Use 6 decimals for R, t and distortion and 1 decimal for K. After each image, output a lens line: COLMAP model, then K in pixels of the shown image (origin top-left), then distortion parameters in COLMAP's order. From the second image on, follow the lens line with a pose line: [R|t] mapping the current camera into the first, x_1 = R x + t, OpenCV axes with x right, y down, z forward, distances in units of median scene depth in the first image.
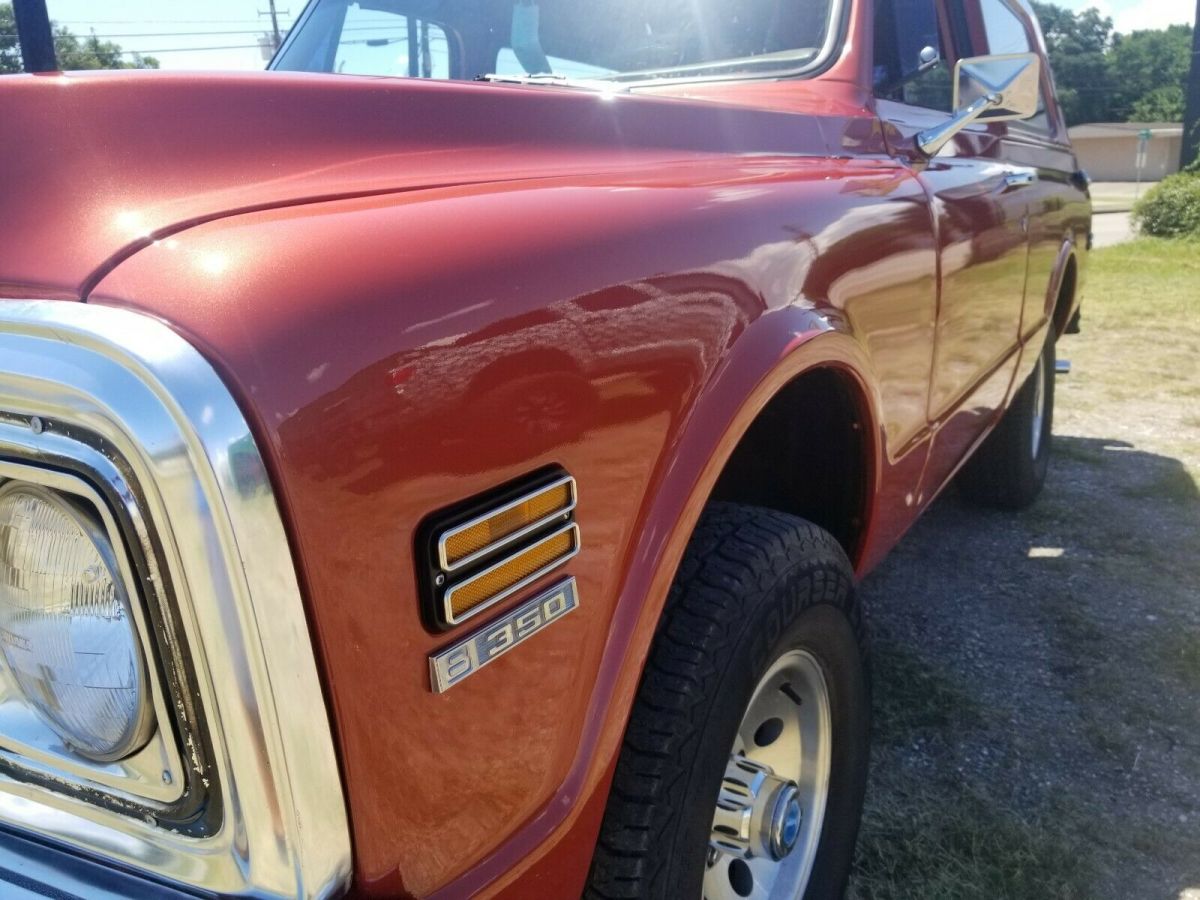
lens RADIAL K [[936.4, 0, 600.0], [0, 936.4, 450.0], [0, 0, 1]] dist [0.003276, -0.054961]
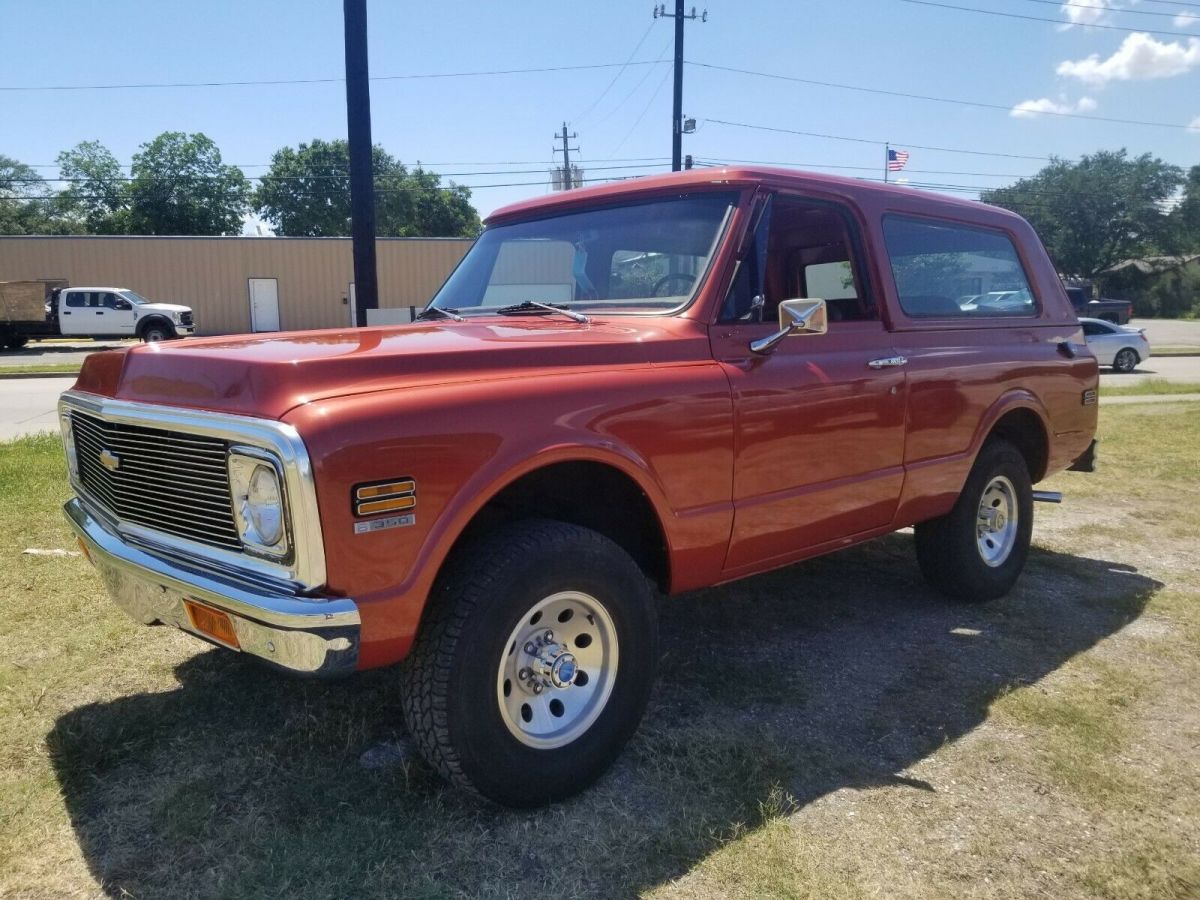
lens RADIAL K [[936.4, 0, 600.0], [0, 936.4, 450.0], [0, 0, 1]] dist [0.003276, -0.054961]
pose [[0.959168, 0.067028, -0.274781, 0.512126], [-0.098192, 0.990002, -0.101262, 0.064499], [0.265246, 0.124108, 0.956160, -0.670989]]
